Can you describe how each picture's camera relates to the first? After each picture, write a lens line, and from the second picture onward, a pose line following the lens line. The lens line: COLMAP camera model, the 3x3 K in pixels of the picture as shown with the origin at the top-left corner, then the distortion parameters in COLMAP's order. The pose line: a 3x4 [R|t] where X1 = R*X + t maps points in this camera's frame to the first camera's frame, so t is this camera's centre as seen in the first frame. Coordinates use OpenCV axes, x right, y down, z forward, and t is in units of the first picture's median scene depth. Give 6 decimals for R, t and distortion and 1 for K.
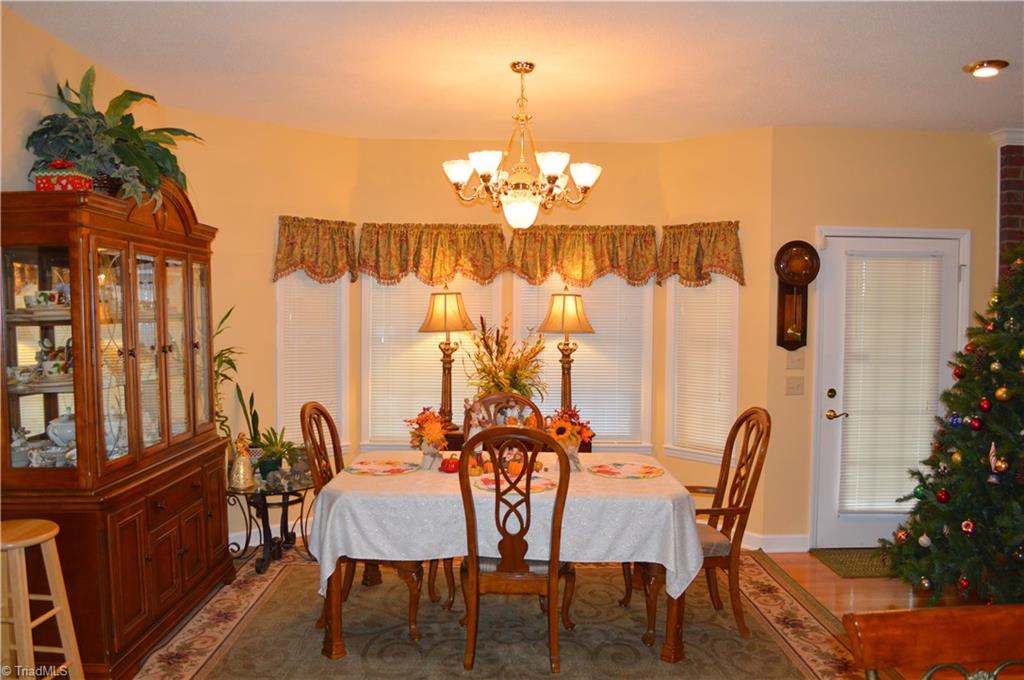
lens RADIAL K [[804.4, 0, 512.0], [0, 804.4, 340.0], [0, 0, 1]] dist [-0.096874, 0.002378]
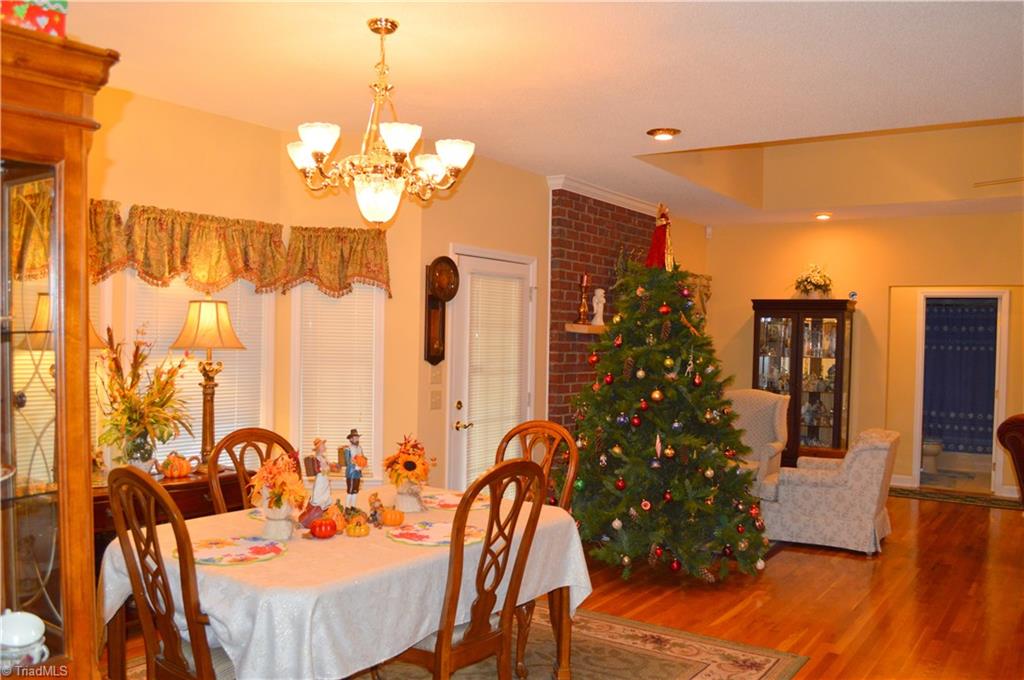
lens RADIAL K [[832.0, 0, 512.0], [0, 832.0, 340.0], [0, 0, 1]] dist [-0.112022, 0.000753]
pose [[0.586438, 0.000400, 0.809994, -0.430065], [0.012644, 0.999874, -0.009648, -0.006793], [-0.809896, 0.015899, 0.586358, 0.298177]]
